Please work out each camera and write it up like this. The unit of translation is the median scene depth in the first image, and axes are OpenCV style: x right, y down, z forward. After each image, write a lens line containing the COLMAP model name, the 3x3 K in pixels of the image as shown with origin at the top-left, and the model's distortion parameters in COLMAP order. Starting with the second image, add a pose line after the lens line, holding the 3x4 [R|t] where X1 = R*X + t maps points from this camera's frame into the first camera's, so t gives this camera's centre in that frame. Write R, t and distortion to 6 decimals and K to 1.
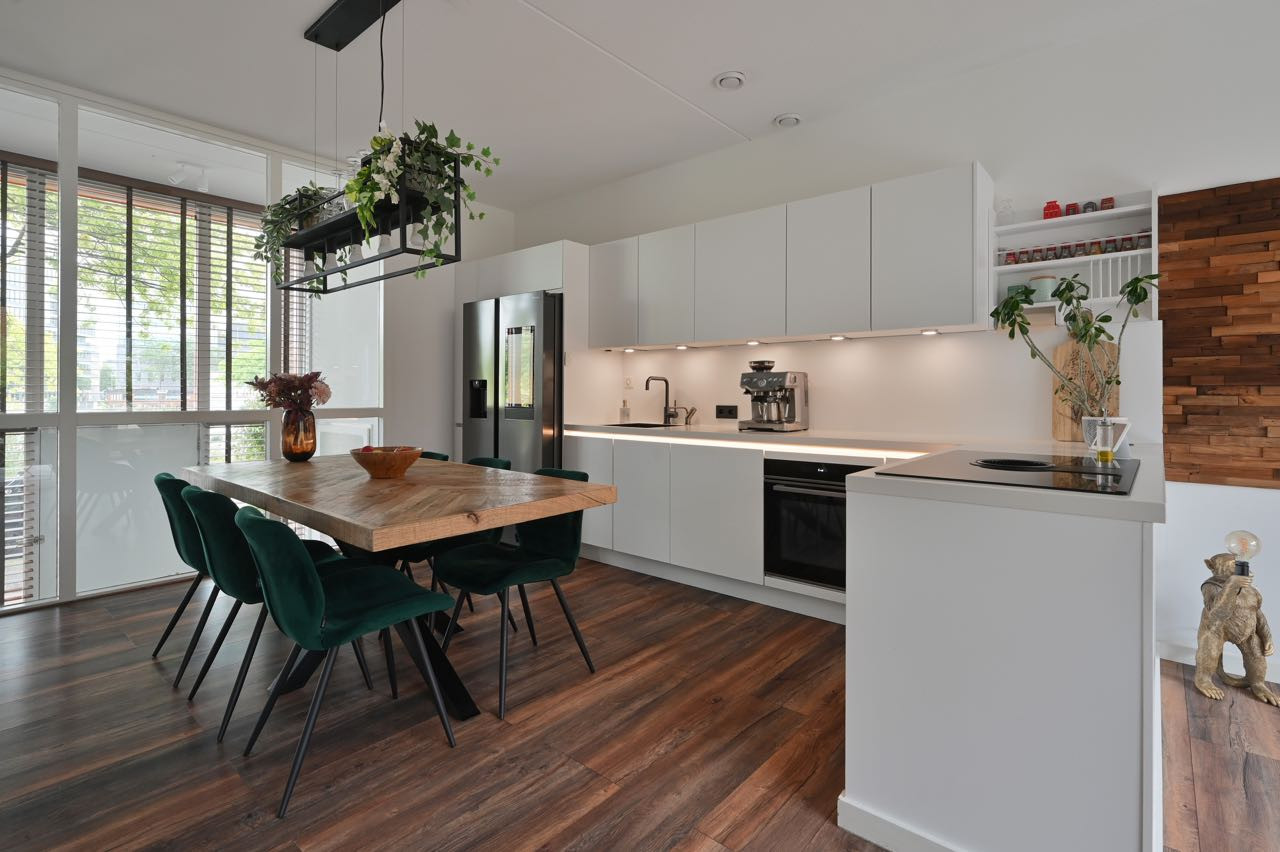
lens RADIAL K [[605.7, 0, 622.3], [0, 605.7, 399.0], [0, 0, 1]] dist [0.000404, 0.000159]
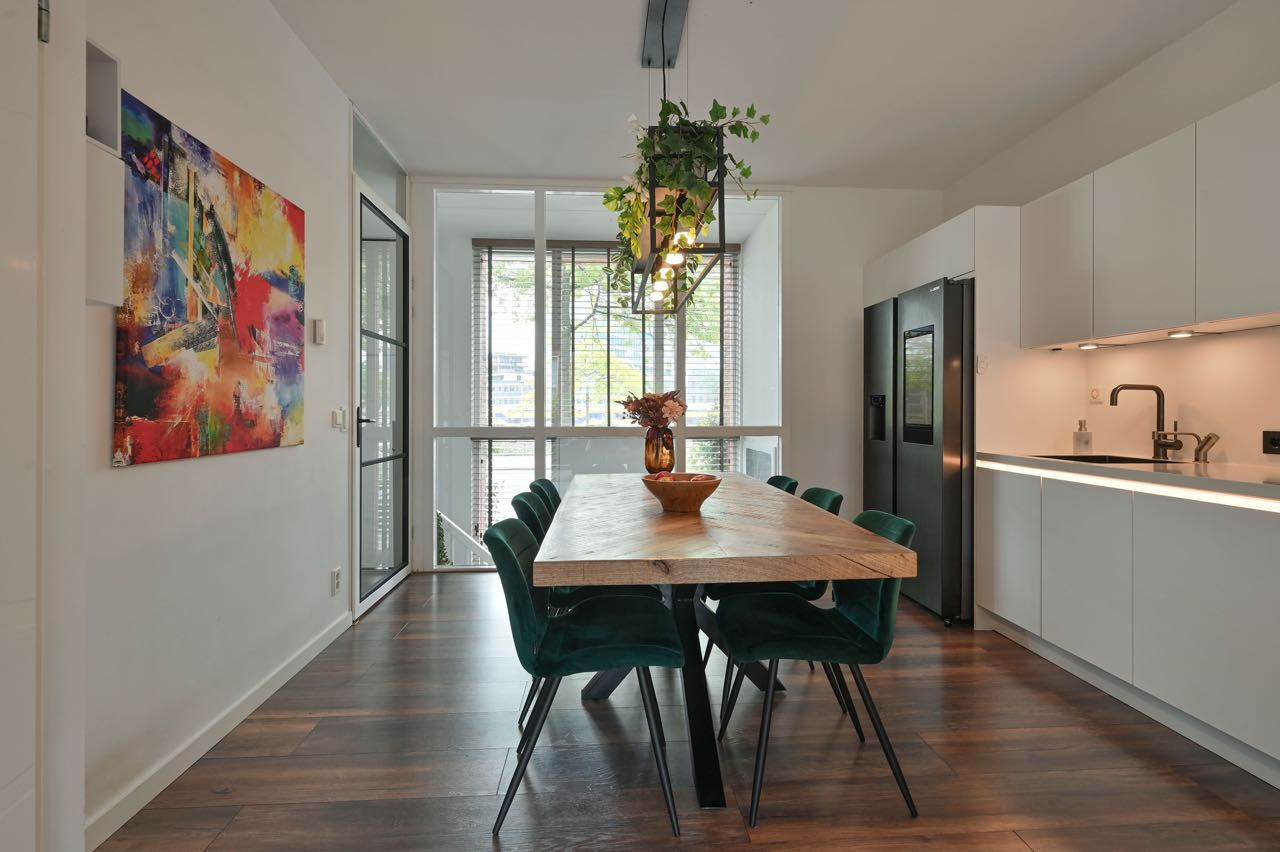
lens RADIAL K [[593.0, 0, 641.4], [0, 593.0, 415.1], [0, 0, 1]] dist [-0.003785, -0.000661]
pose [[0.710509, 0.002398, -0.703684, 0.127623], [-0.004617, 0.999989, -0.001254, -0.001027], [0.703673, 0.004140, 0.710512, 0.189728]]
